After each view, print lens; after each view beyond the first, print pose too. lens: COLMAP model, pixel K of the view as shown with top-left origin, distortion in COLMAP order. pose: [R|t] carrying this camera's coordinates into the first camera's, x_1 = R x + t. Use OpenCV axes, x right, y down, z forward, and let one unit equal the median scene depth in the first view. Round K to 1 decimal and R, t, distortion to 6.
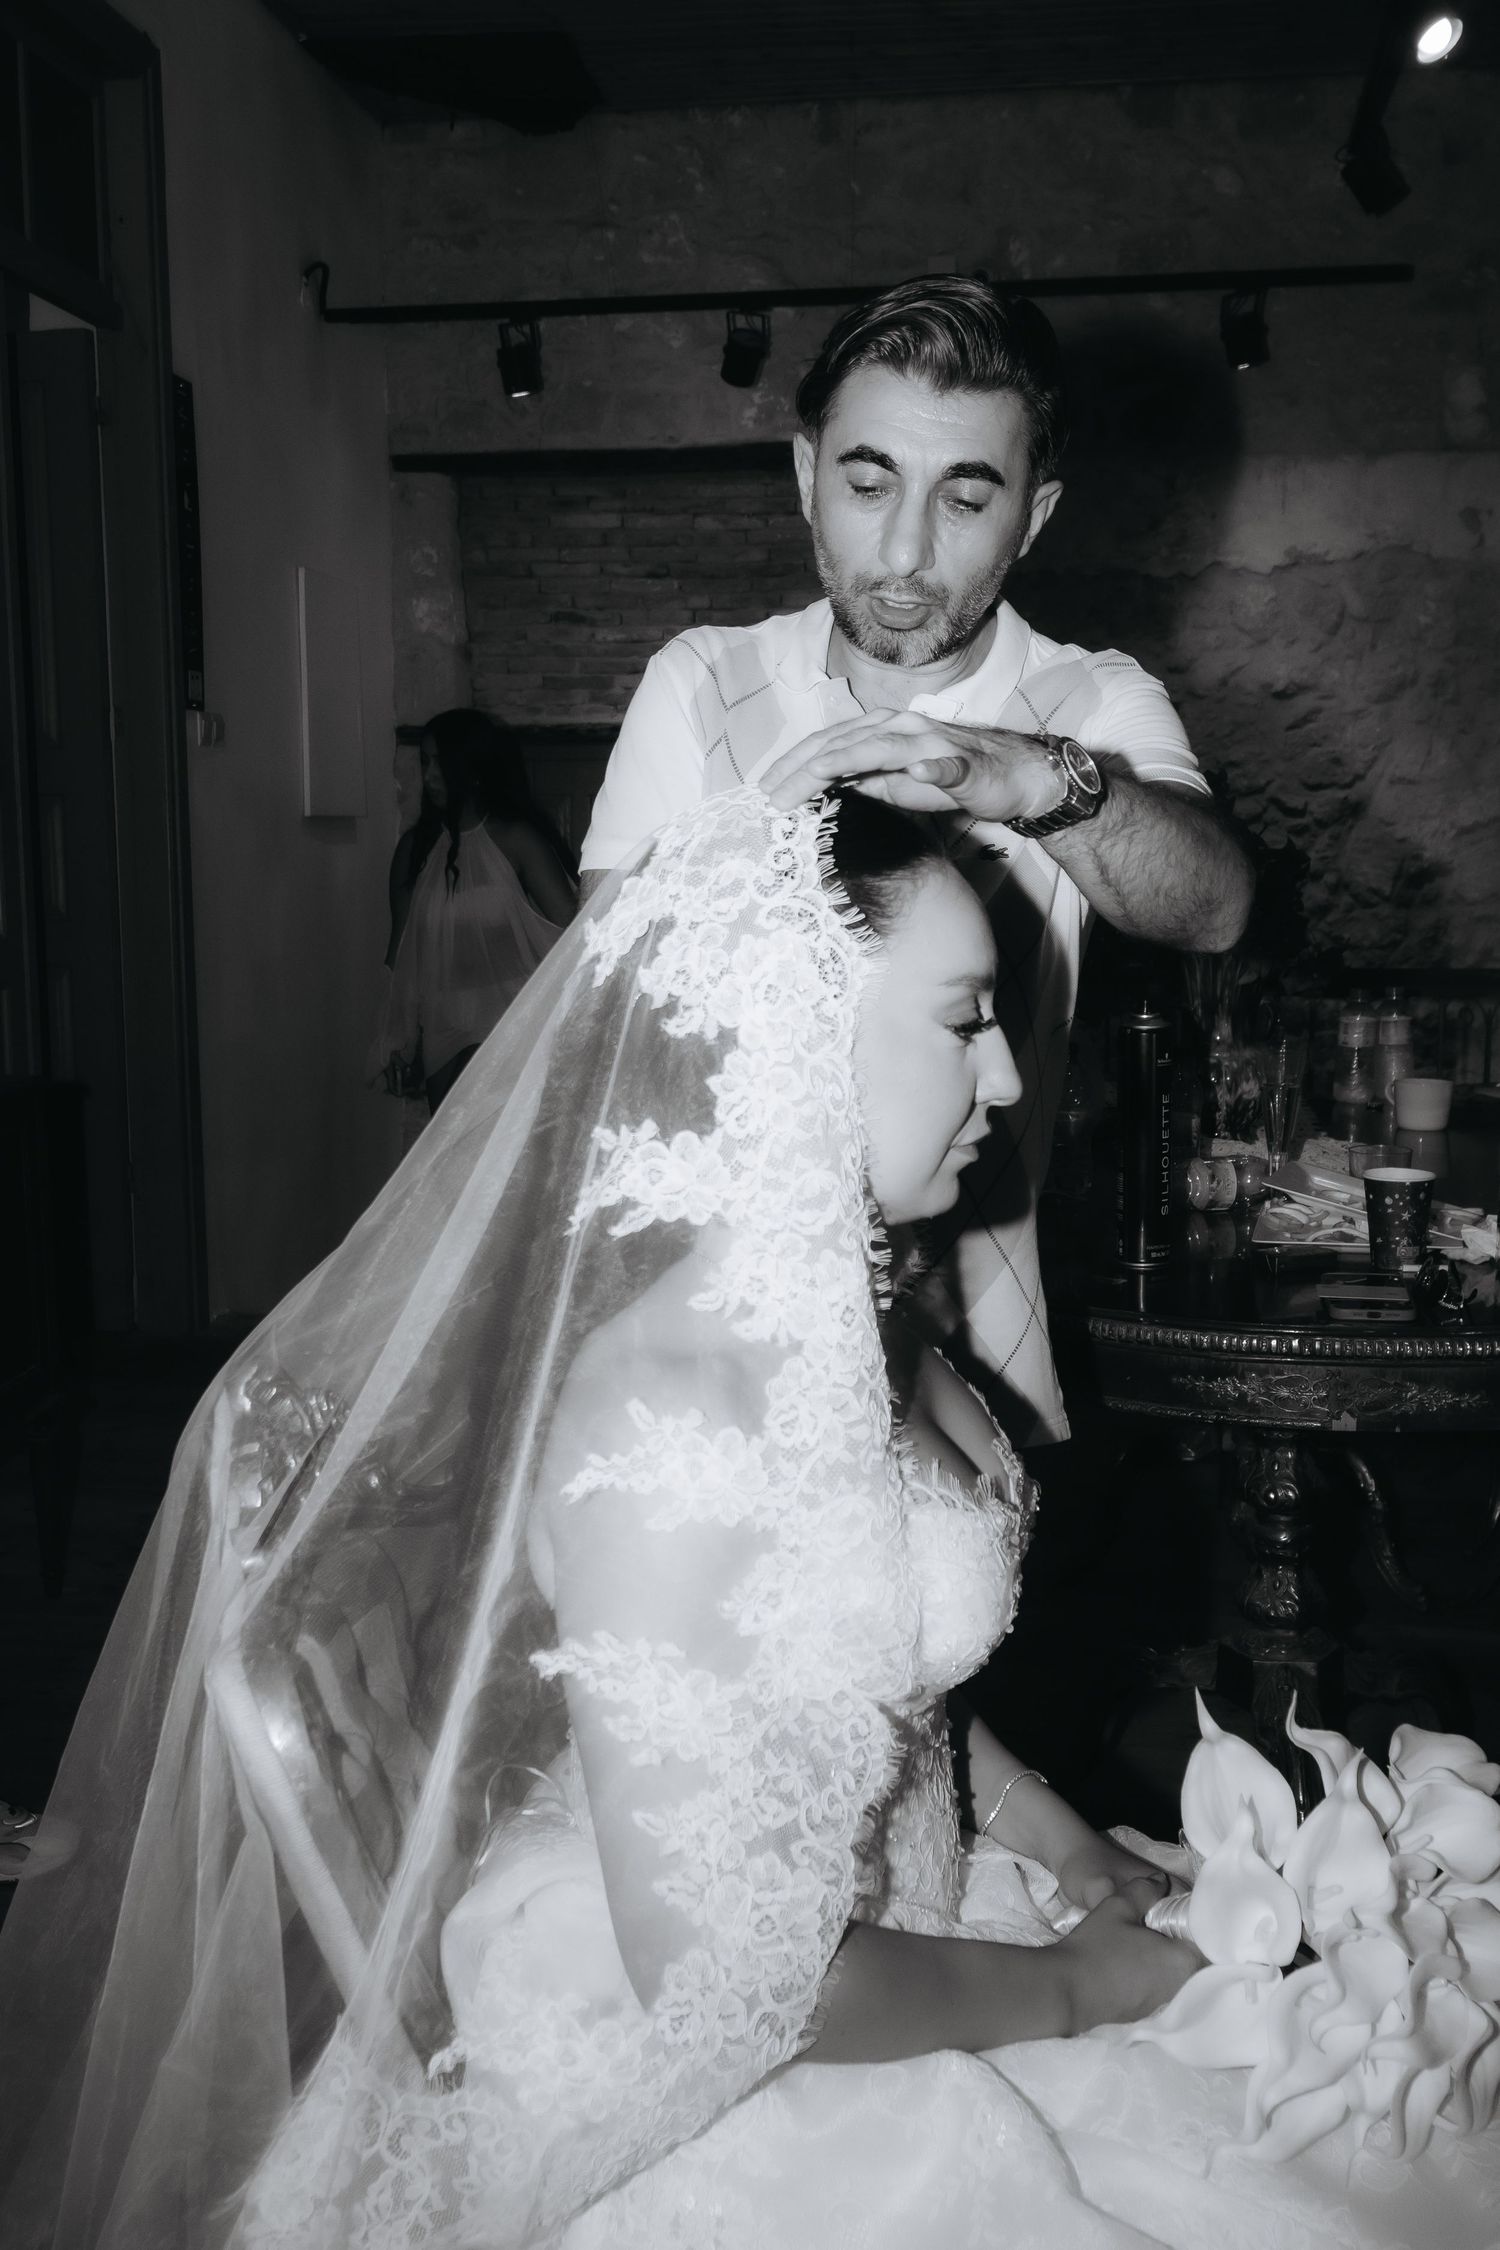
lens RADIAL K [[2277.1, 0, 754.0], [0, 2277.1, 1134.3], [0, 0, 1]] dist [-0.000183, 0.007413]
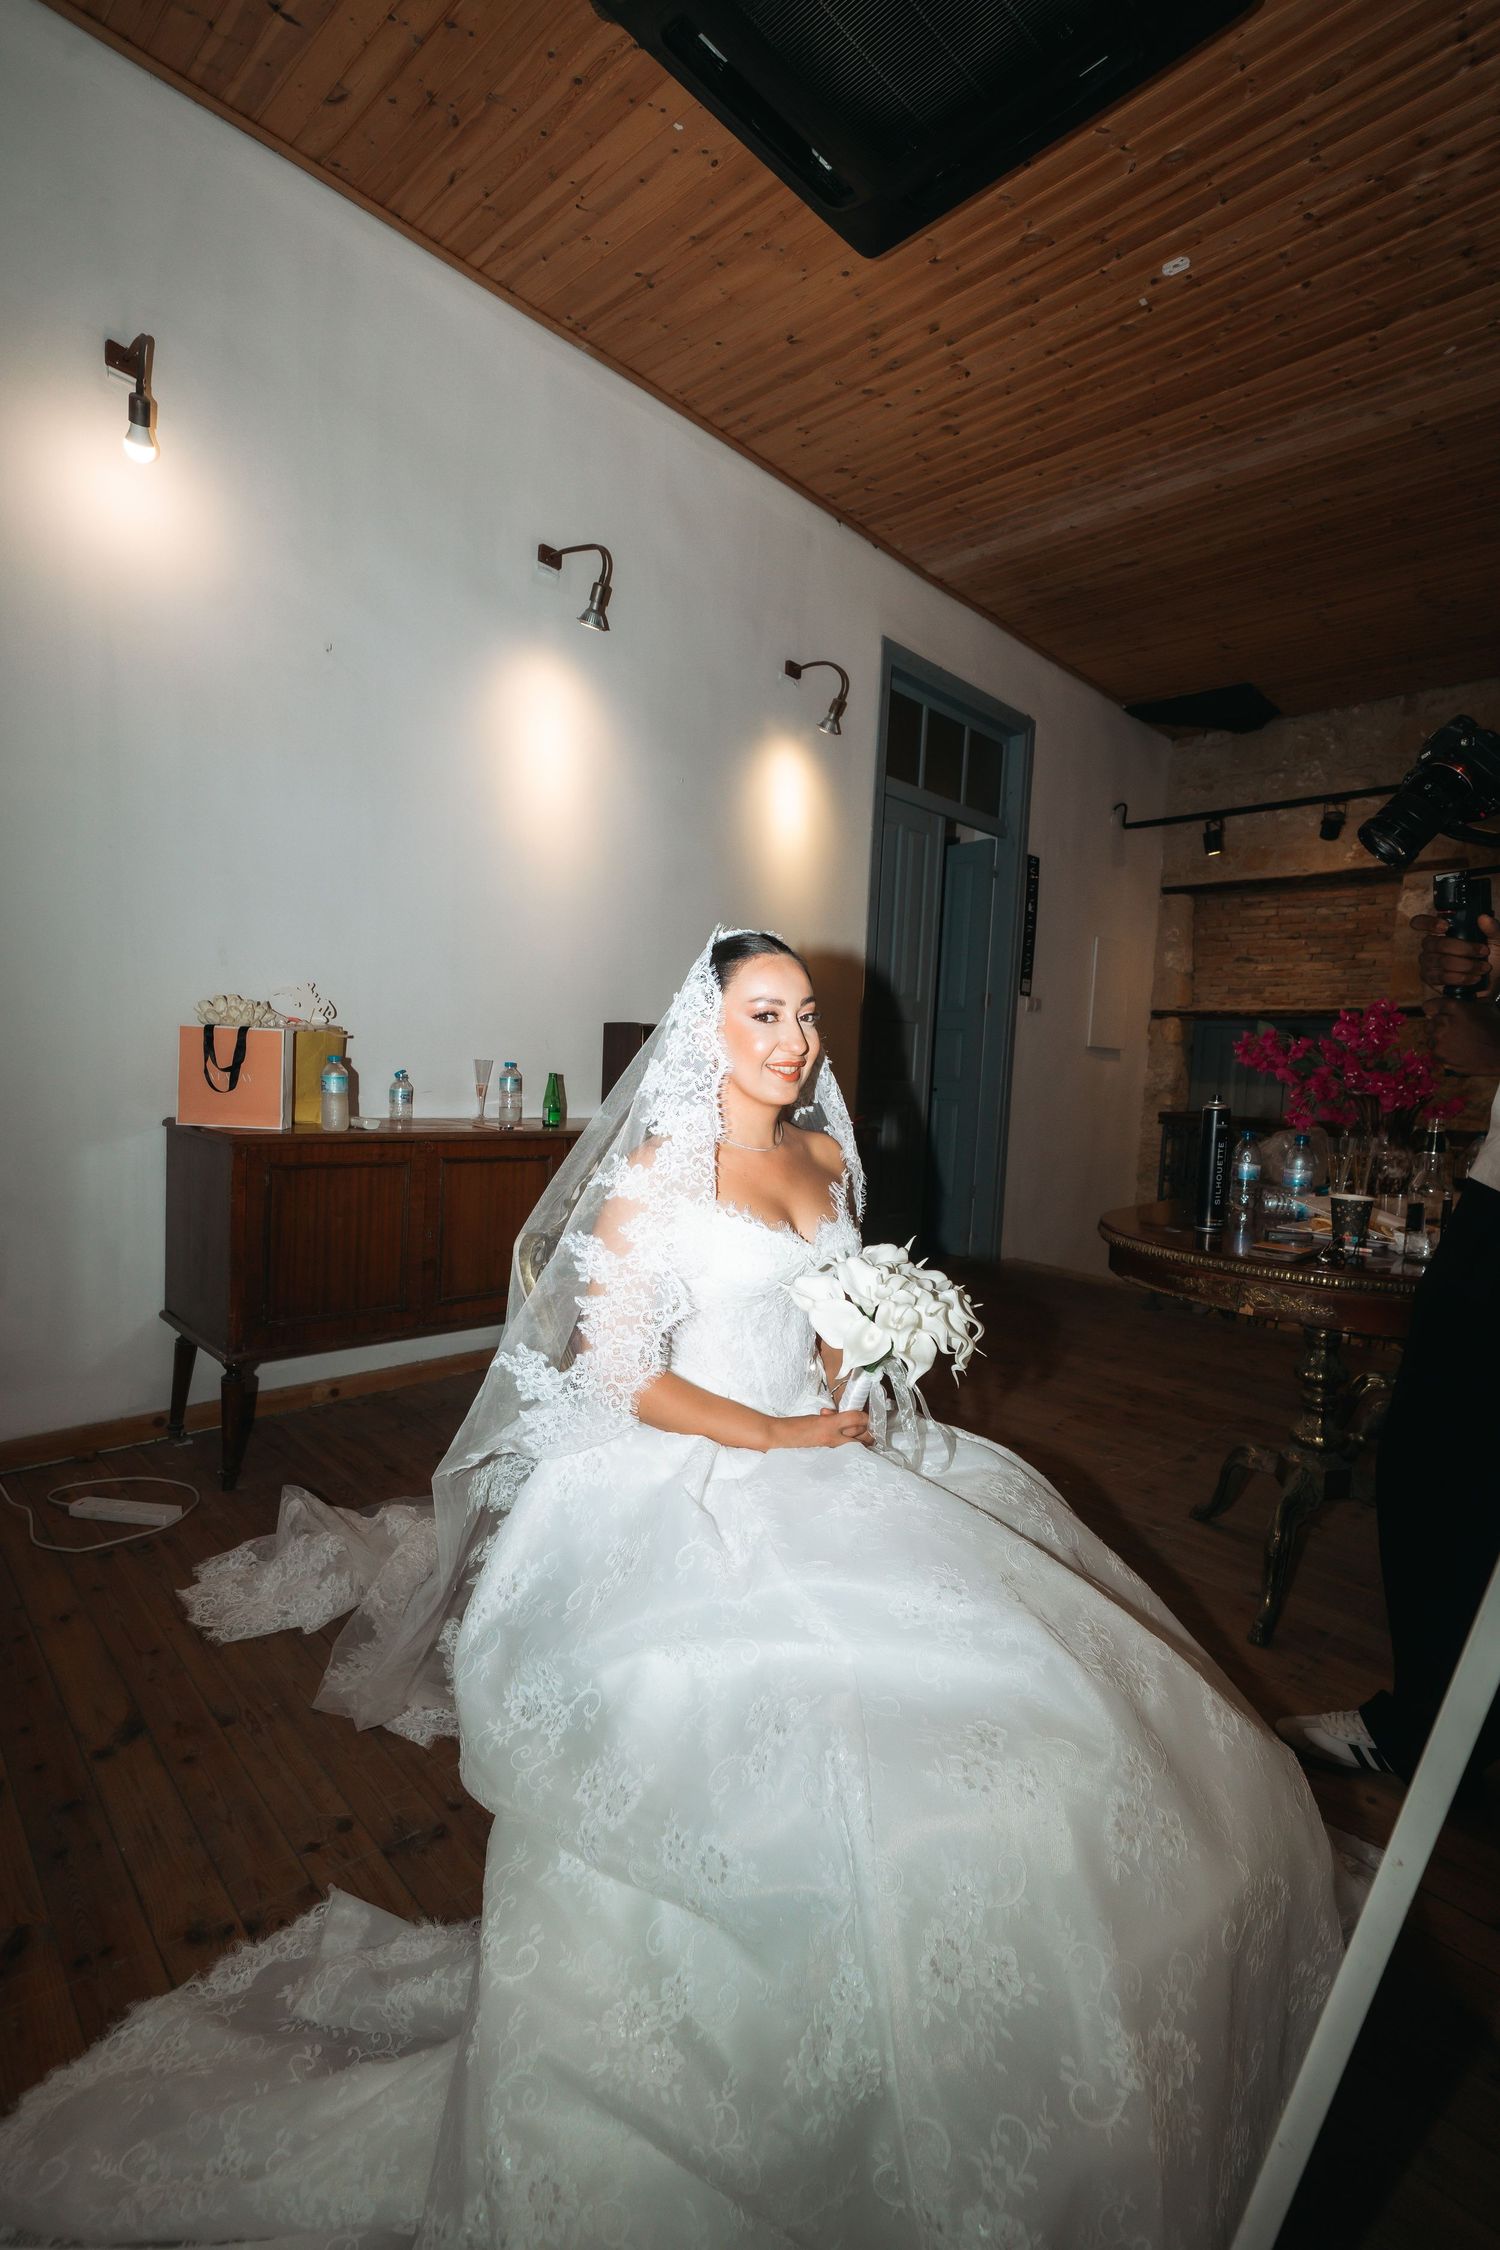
lens RADIAL K [[1006.8, 0, 758.7], [0, 1006.8, 1133.9], [0, 0, 1]] dist [0.001543, 0.000424]
pose [[0.801263, 0.082182, -0.592641, 0.130286], [-0.126805, 0.991346, -0.033973, 0.019146], [0.584720, 0.102371, 0.804750, 0.021518]]
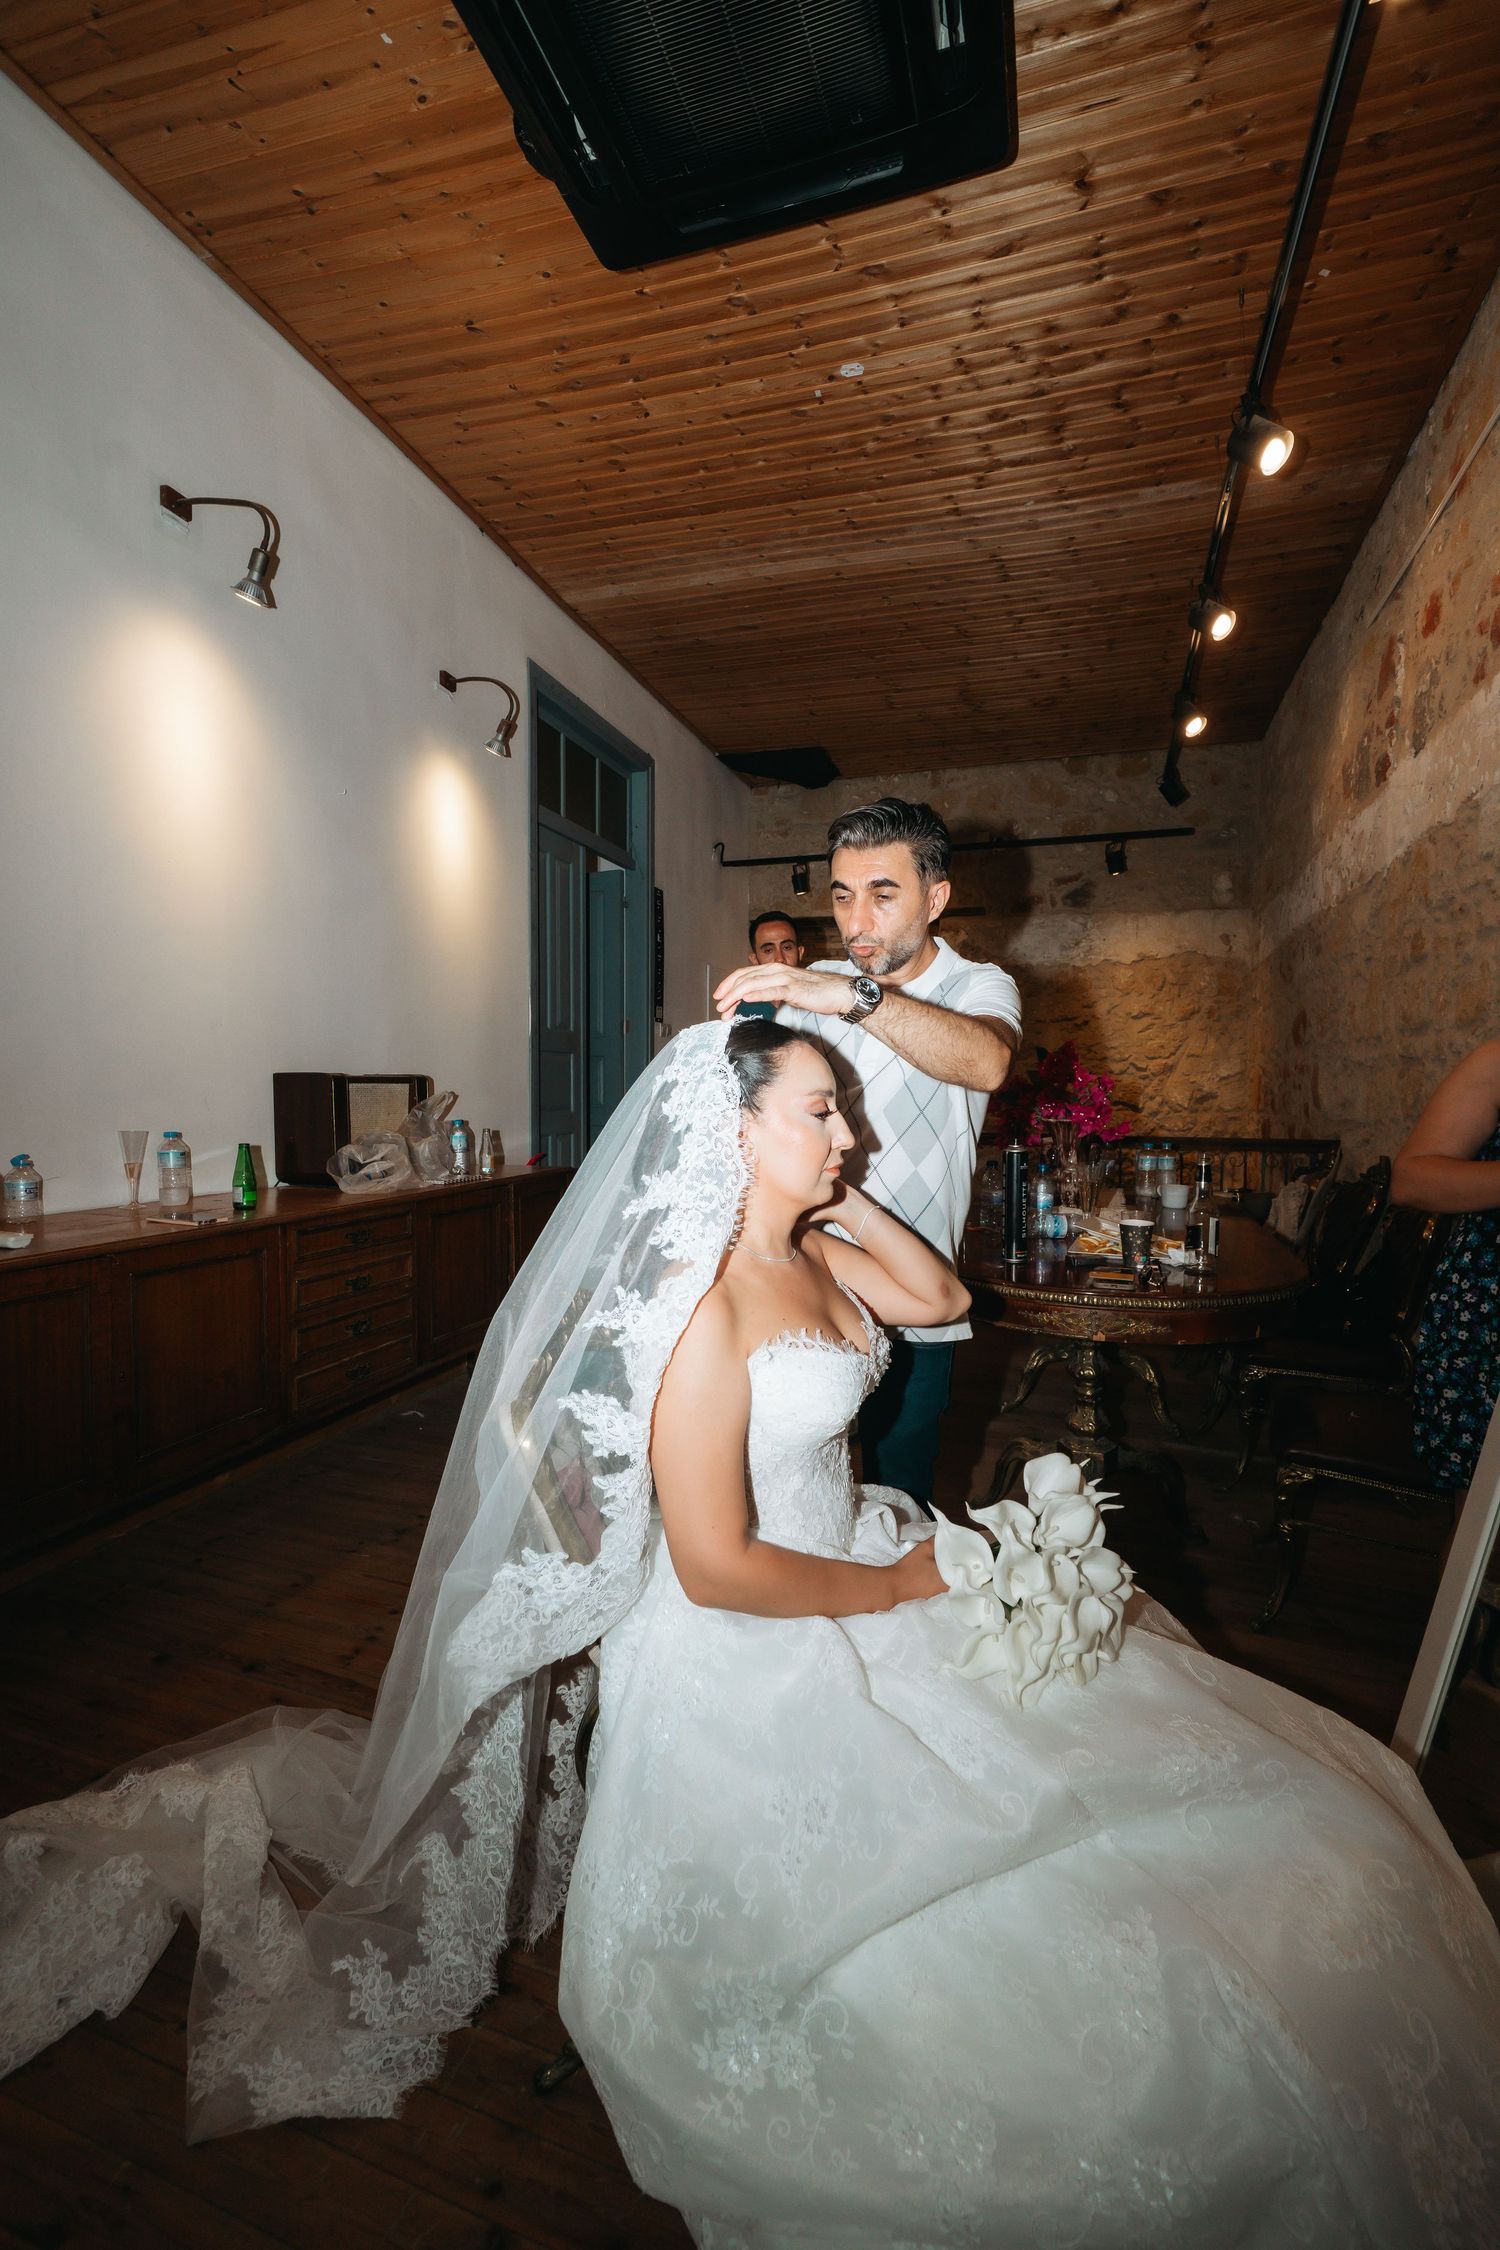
lens RADIAL K [[963.5, 0, 756.6], [0, 963.5, 1132.5], [0, 0, 1]] dist [0.000248, 0.000670]
pose [[0.984960, 0.019596, -0.171669, 0.029368], [-0.033132, 0.996531, -0.076342, 0.004889], [0.169577, 0.080882, 0.982192, 0.014411]]
